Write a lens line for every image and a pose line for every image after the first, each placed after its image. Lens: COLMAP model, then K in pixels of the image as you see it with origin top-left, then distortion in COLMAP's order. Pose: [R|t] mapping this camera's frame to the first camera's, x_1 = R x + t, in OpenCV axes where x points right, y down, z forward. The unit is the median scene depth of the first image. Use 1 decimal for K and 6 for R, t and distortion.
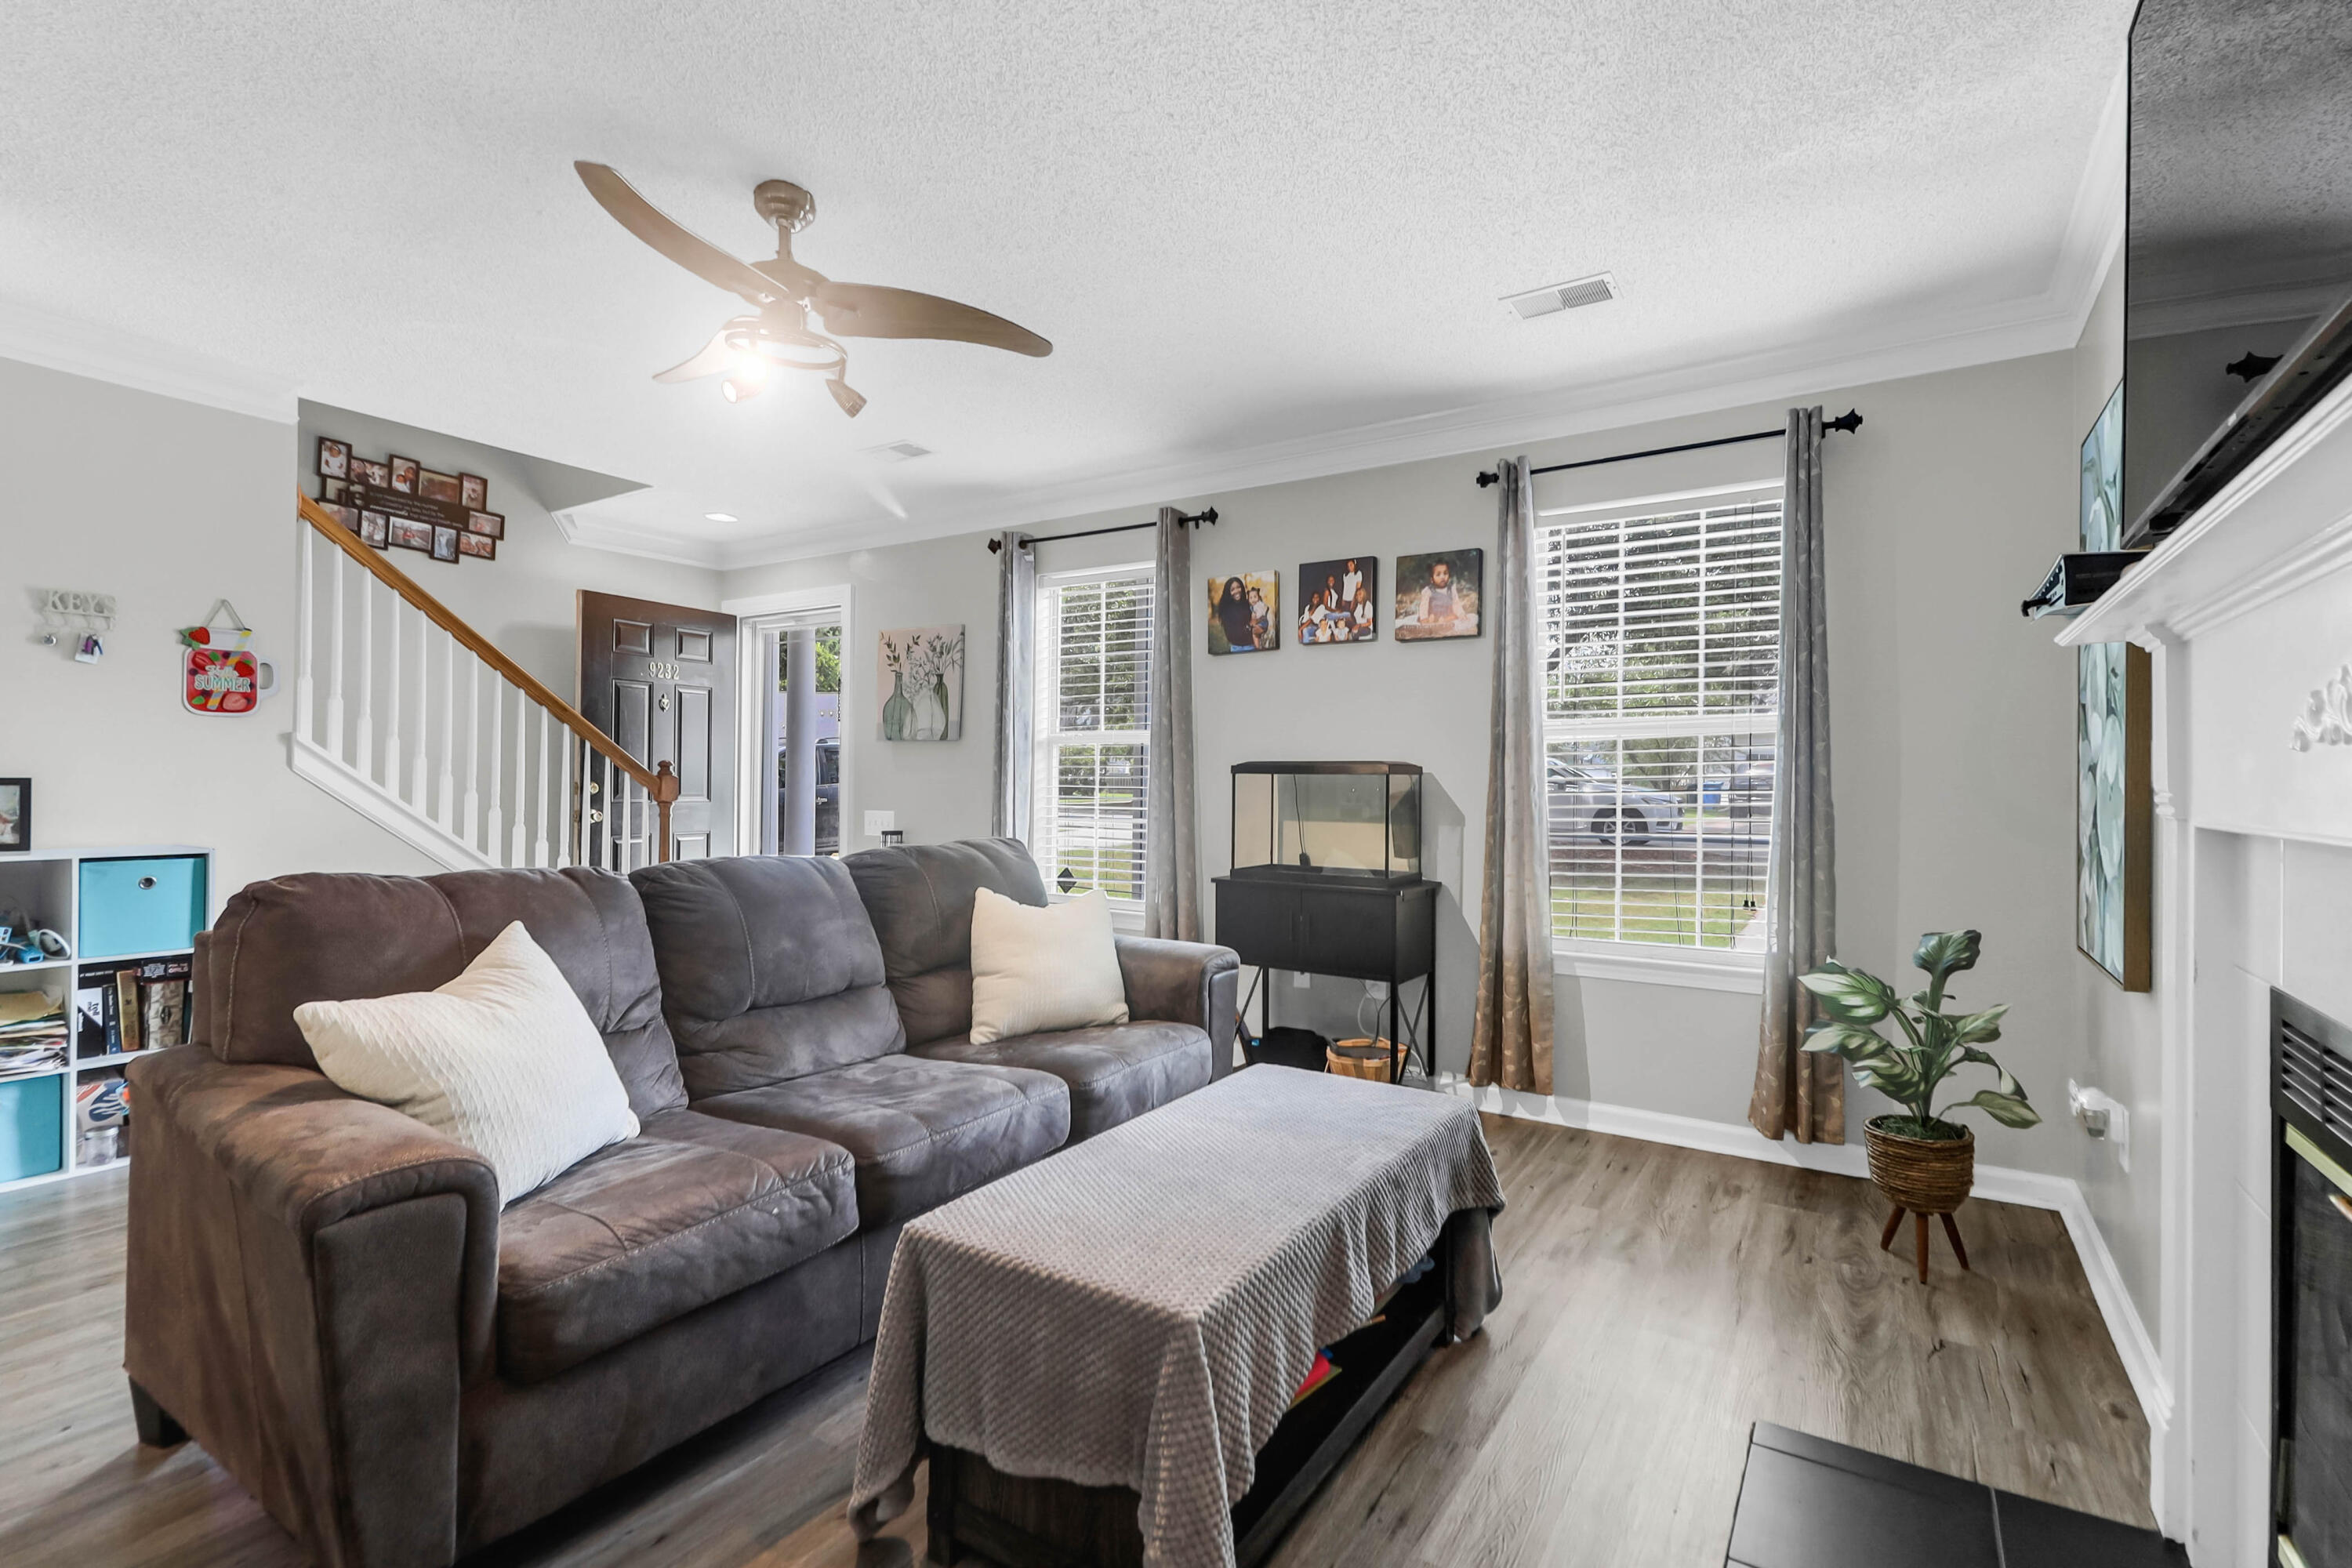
lens RADIAL K [[1079.0, 0, 1178.9], [0, 1079.0, 780.1], [0, 0, 1]] dist [0.001648, 0.000092]
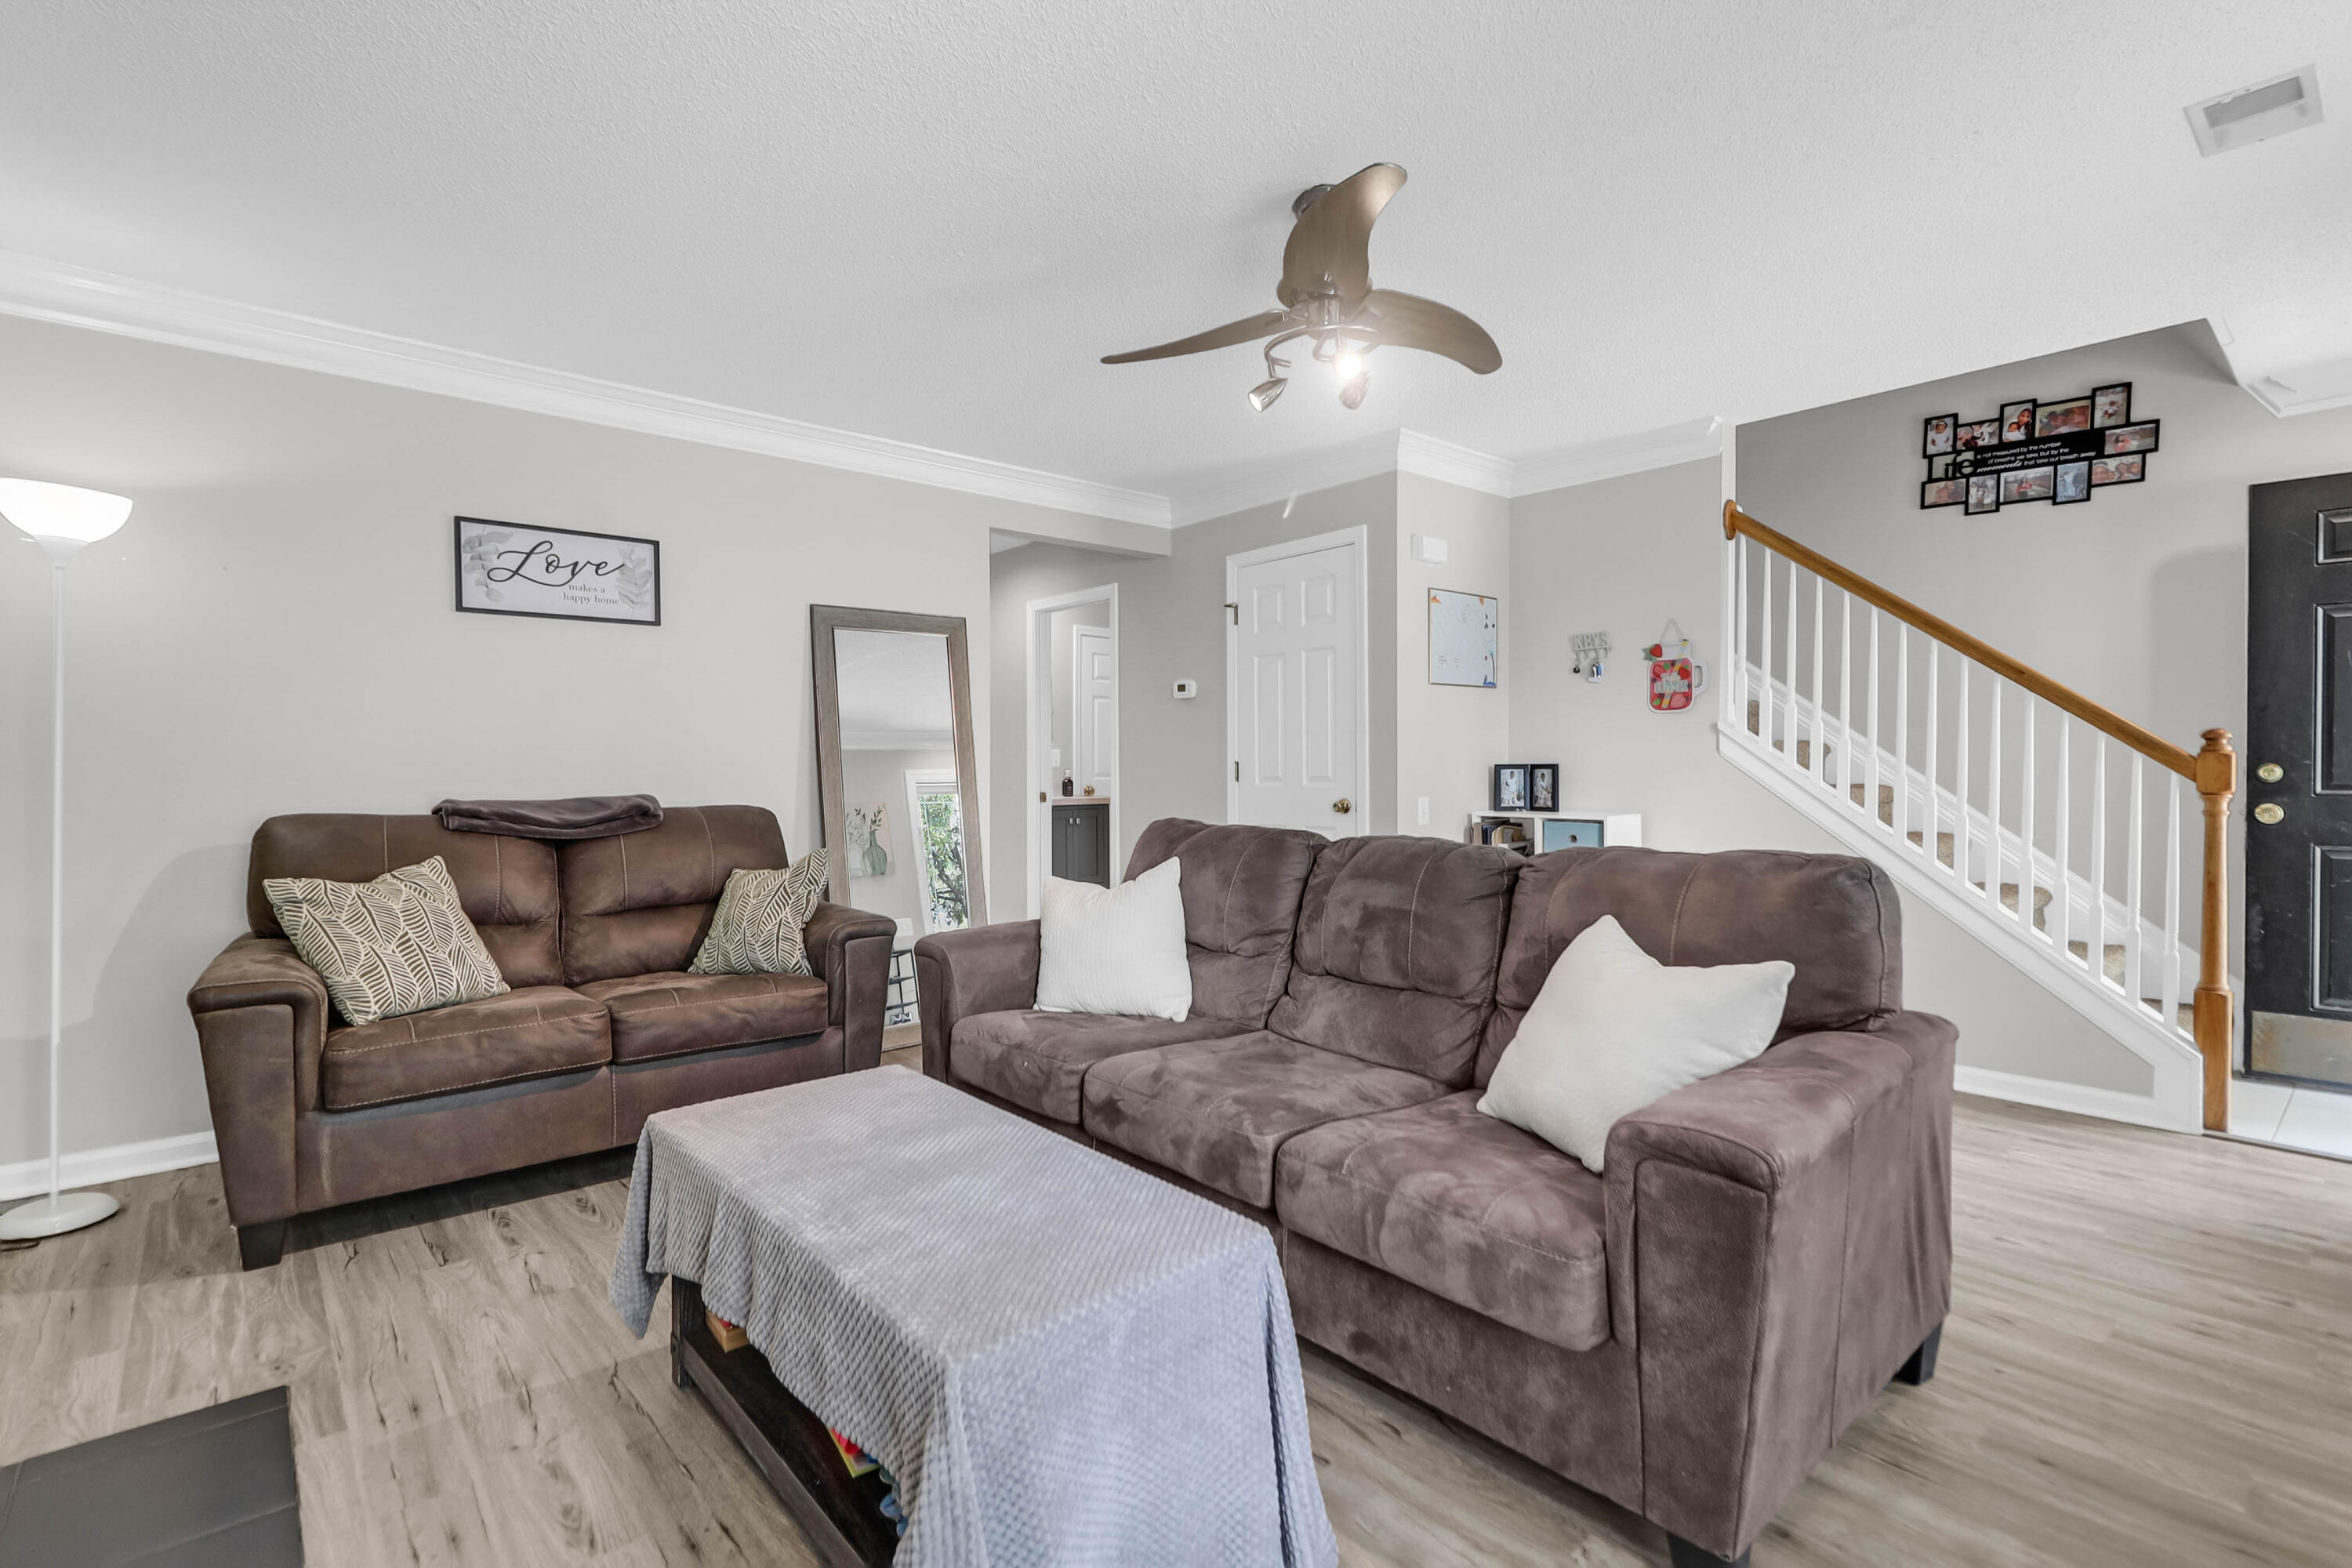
lens RADIAL K [[1079.0, 0, 1167.6], [0, 1079.0, 786.3], [0, 0, 1]] dist [0.001648, 0.000092]
pose [[-0.274282, 0.012700, -0.961565, 0.352990], [0.005936, 0.999916, 0.011514, 0.005745], [0.961631, -0.002550, -0.274335, 0.585953]]
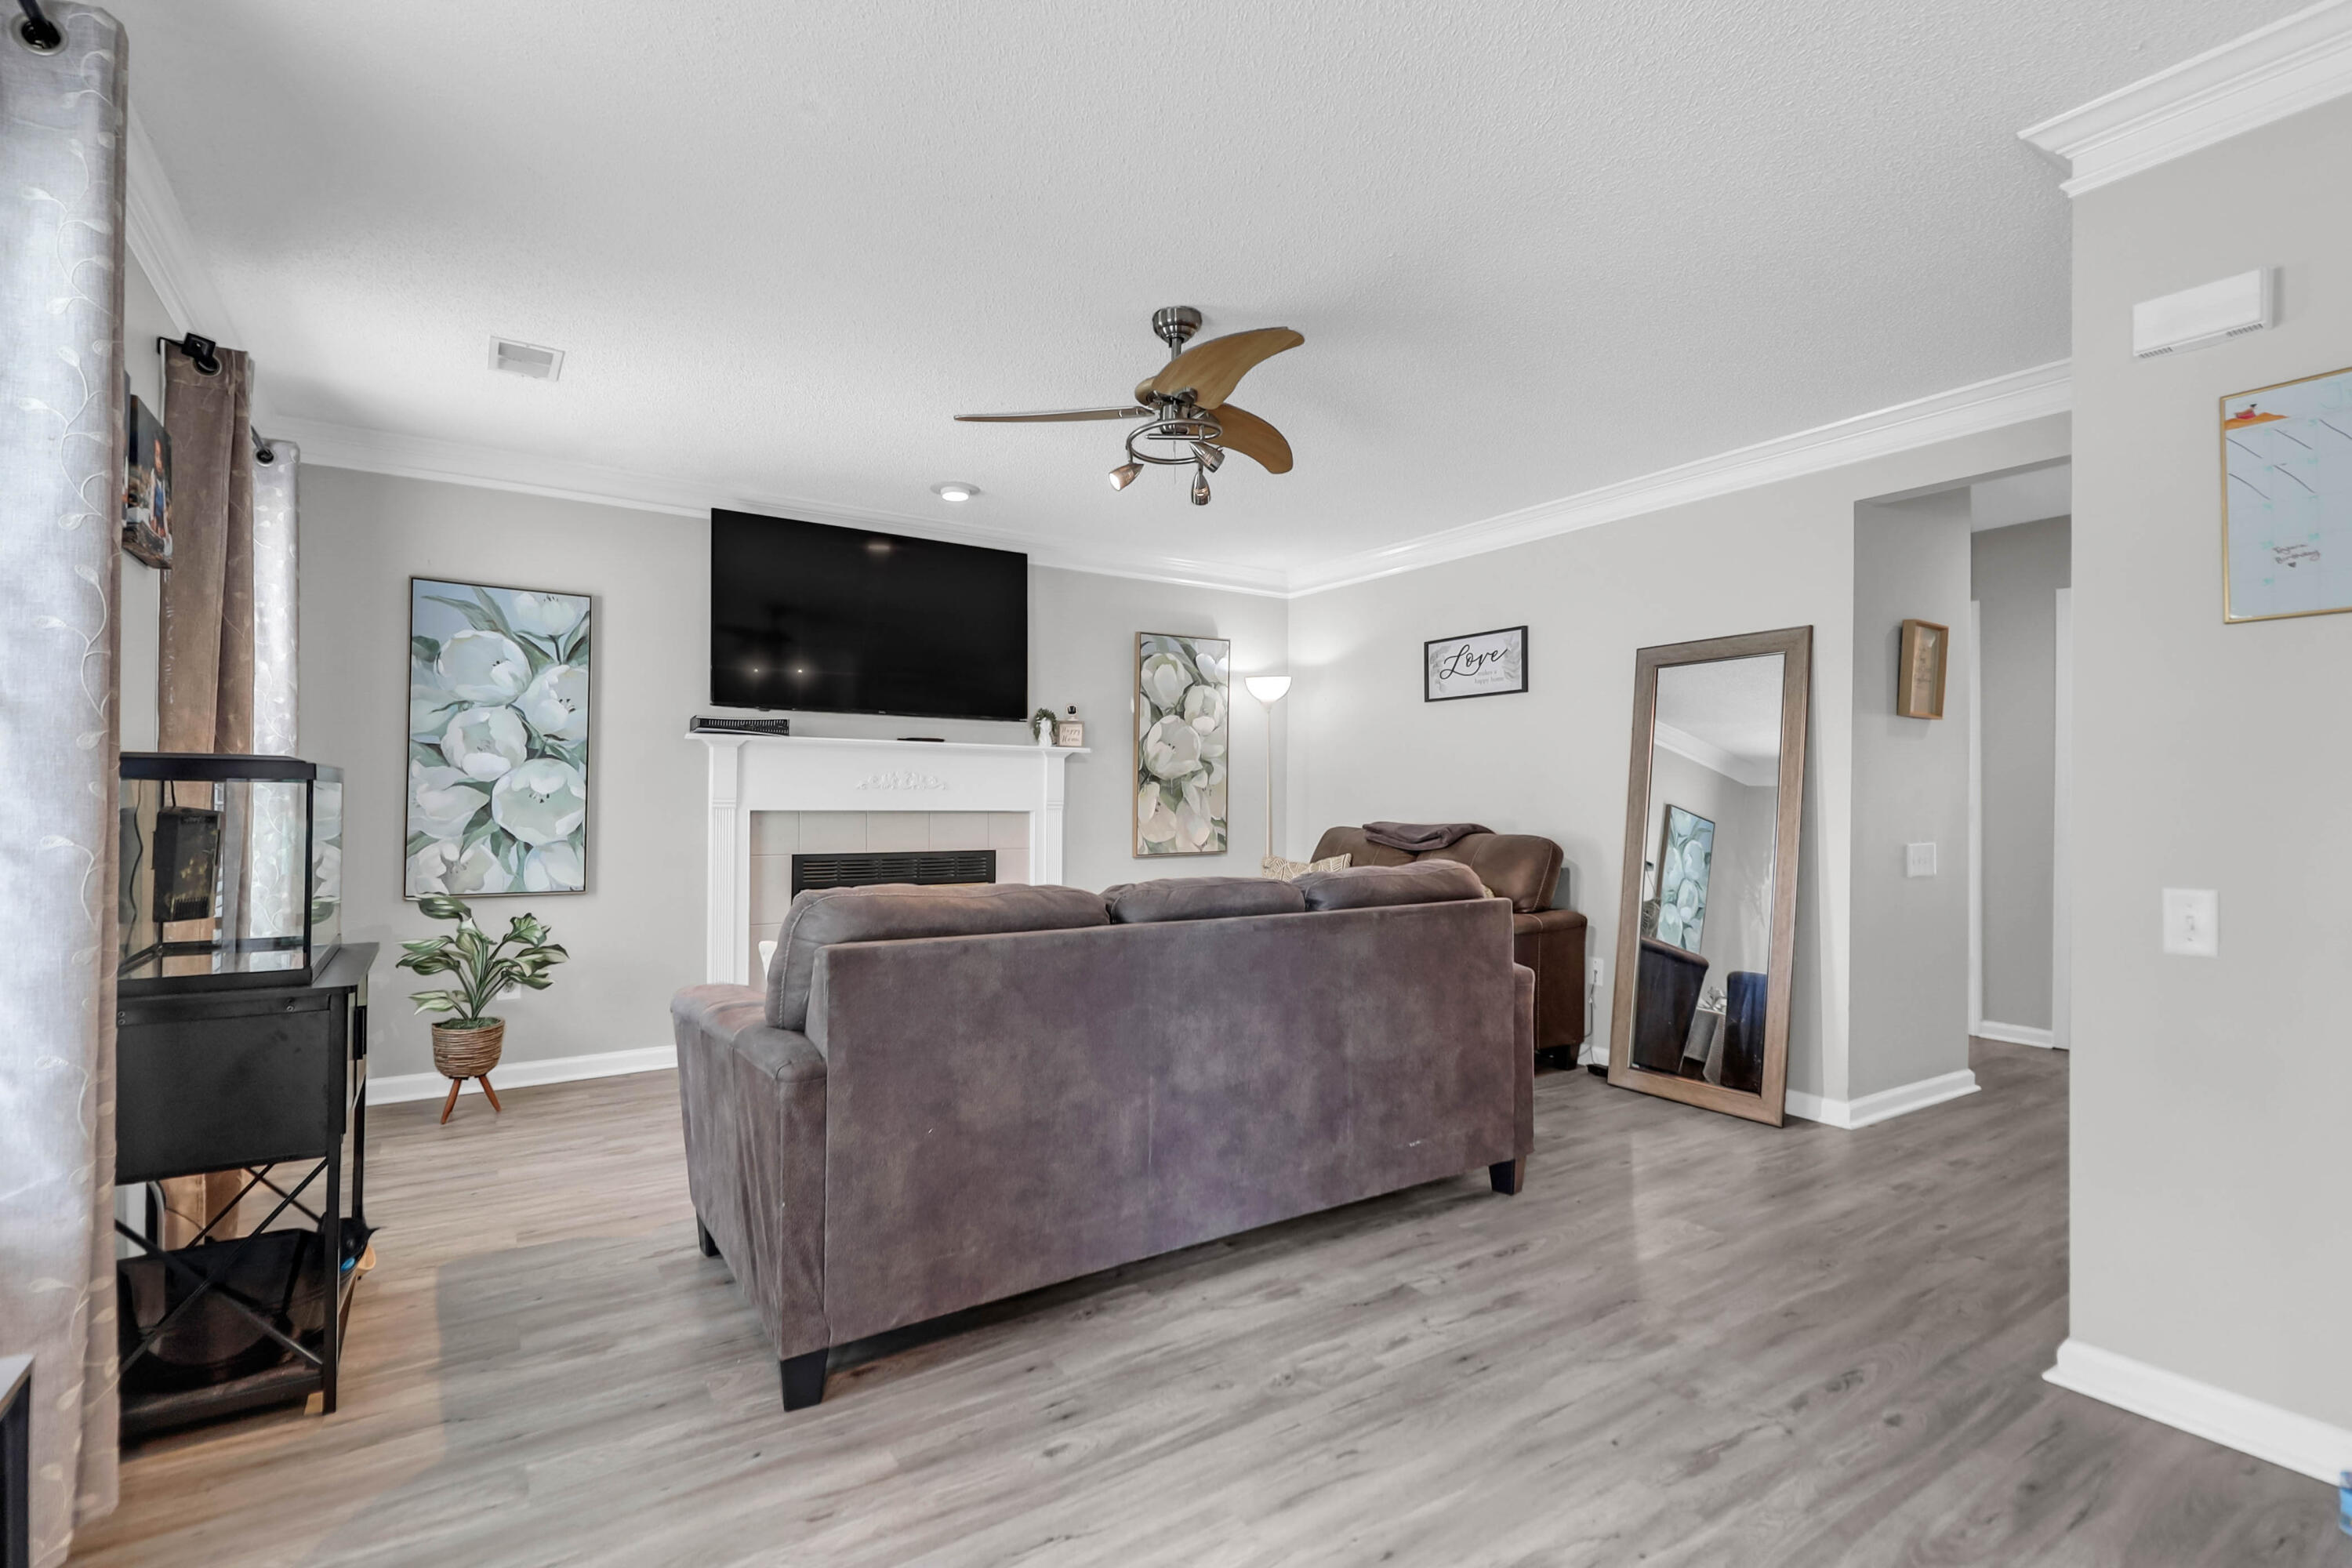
lens RADIAL K [[1079.0, 0, 1167.1], [0, 1079.0, 789.7], [0, 0, 1]] dist [0.001648, 0.000092]
pose [[-0.917622, -0.009473, 0.397342, -0.594749], [-0.014757, 0.999839, -0.010242, 0.000595], [-0.397180, -0.015262, -0.917614, 1.192008]]
